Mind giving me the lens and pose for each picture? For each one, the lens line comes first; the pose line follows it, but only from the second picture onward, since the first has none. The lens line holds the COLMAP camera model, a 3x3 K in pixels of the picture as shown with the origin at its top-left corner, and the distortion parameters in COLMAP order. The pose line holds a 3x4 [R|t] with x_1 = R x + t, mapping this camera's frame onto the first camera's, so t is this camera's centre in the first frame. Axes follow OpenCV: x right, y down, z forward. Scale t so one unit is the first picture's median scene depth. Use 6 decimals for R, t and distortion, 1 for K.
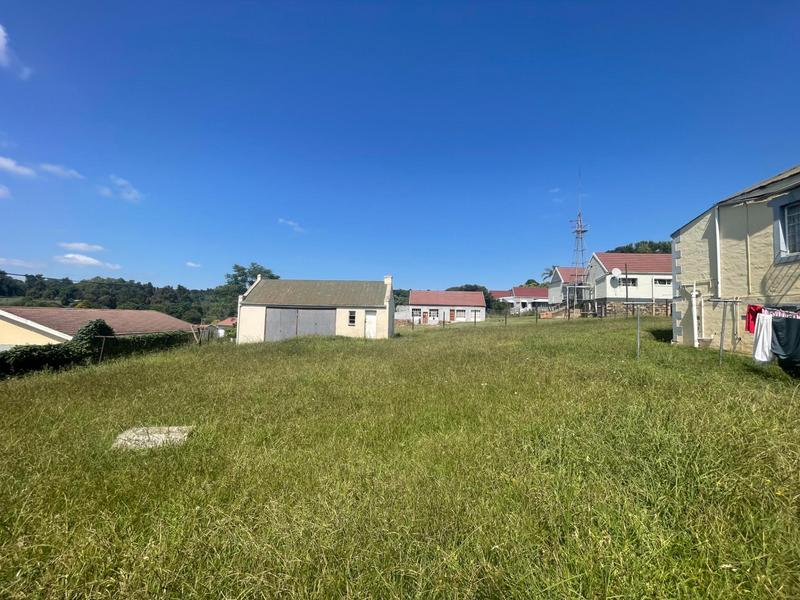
lens RADIAL K [[323.1, 0, 400.0], [0, 323.1, 300.0], [0, 0, 1]] dist [-0.000601, -0.000165]
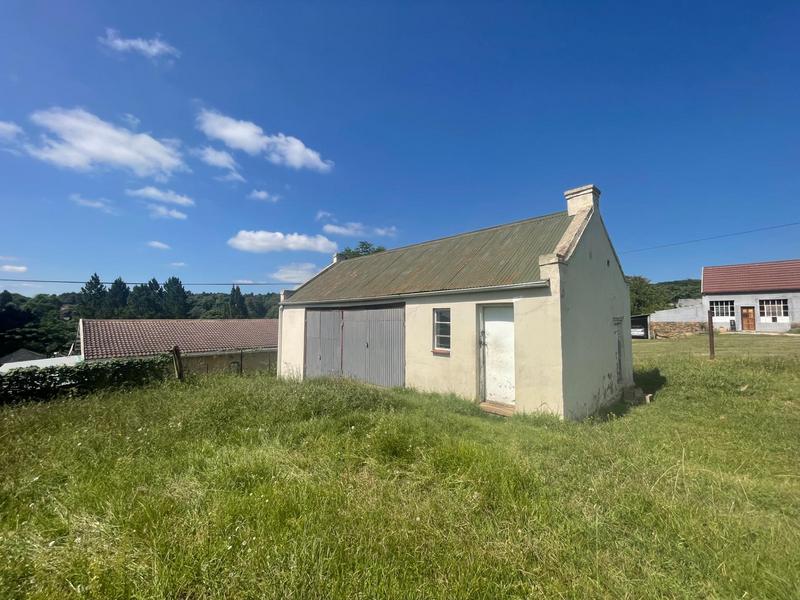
lens RADIAL K [[323.1, 0, 400.0], [0, 323.1, 300.0], [0, 0, 1]] dist [-0.000601, -0.000165]
pose [[0.743724, -0.061598, -0.665642, 0.019106], [0.055800, 0.997991, -0.030008, 0.017679], [0.666153, -0.014826, 0.745667, 0.396122]]
